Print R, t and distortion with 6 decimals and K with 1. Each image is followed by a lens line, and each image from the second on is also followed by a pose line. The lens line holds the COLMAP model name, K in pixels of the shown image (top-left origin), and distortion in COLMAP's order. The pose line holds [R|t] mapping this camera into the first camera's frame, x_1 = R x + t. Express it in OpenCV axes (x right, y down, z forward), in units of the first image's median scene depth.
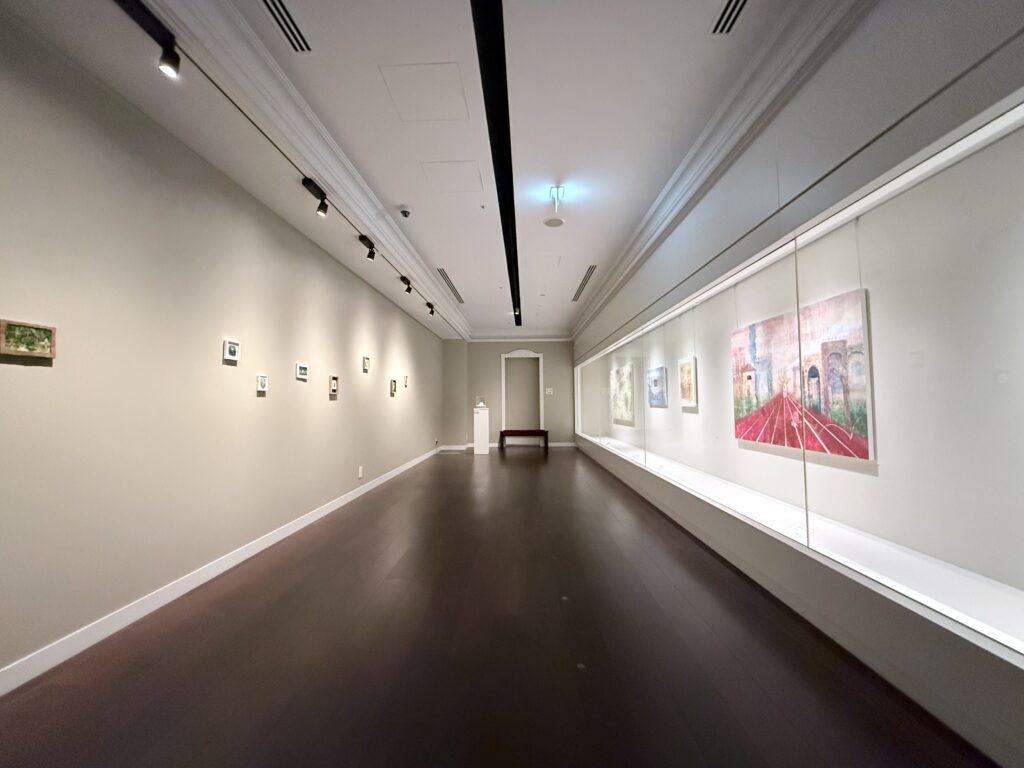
lens RADIAL K [[403.4, 0, 509.9], [0, 403.4, 381.3], [0, 0, 1]] dist [-0.000716, -0.000081]
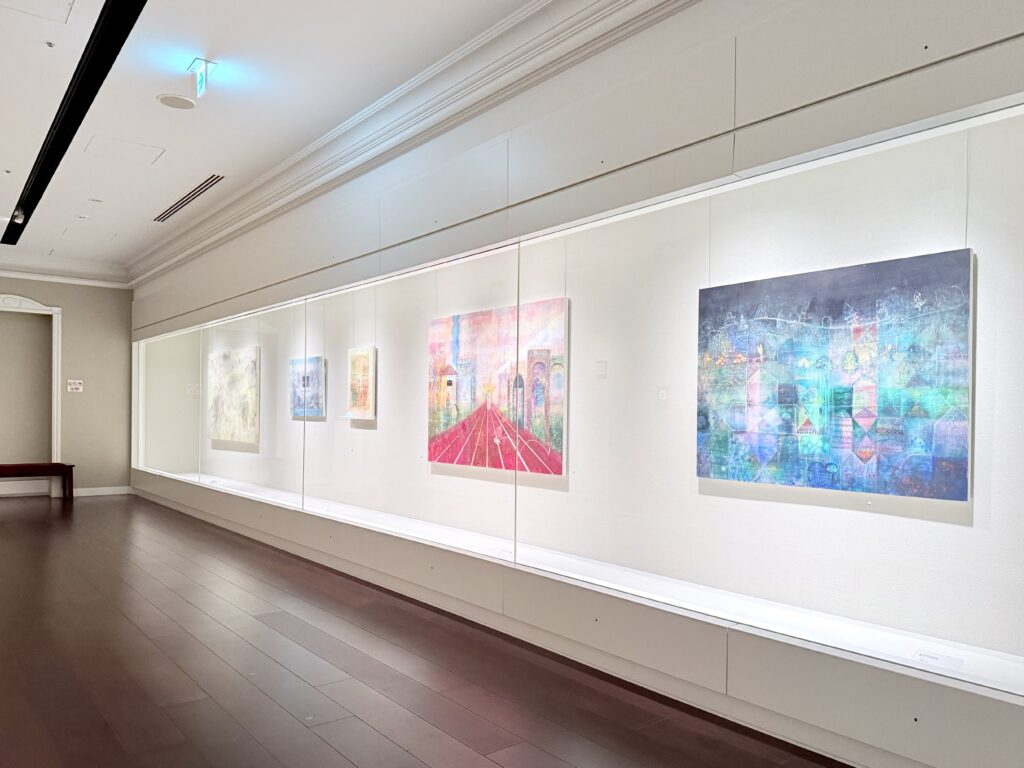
lens RADIAL K [[789.1, 0, 512.0], [0, 789.1, 384.0], [0, 0, 1]] dist [0.002702, 0.000733]
pose [[0.776066, 0.042292, 0.629232, -0.286391], [-0.052768, 0.998605, -0.002037, -0.010793], [-0.628440, -0.031623, 0.777215, -0.276488]]
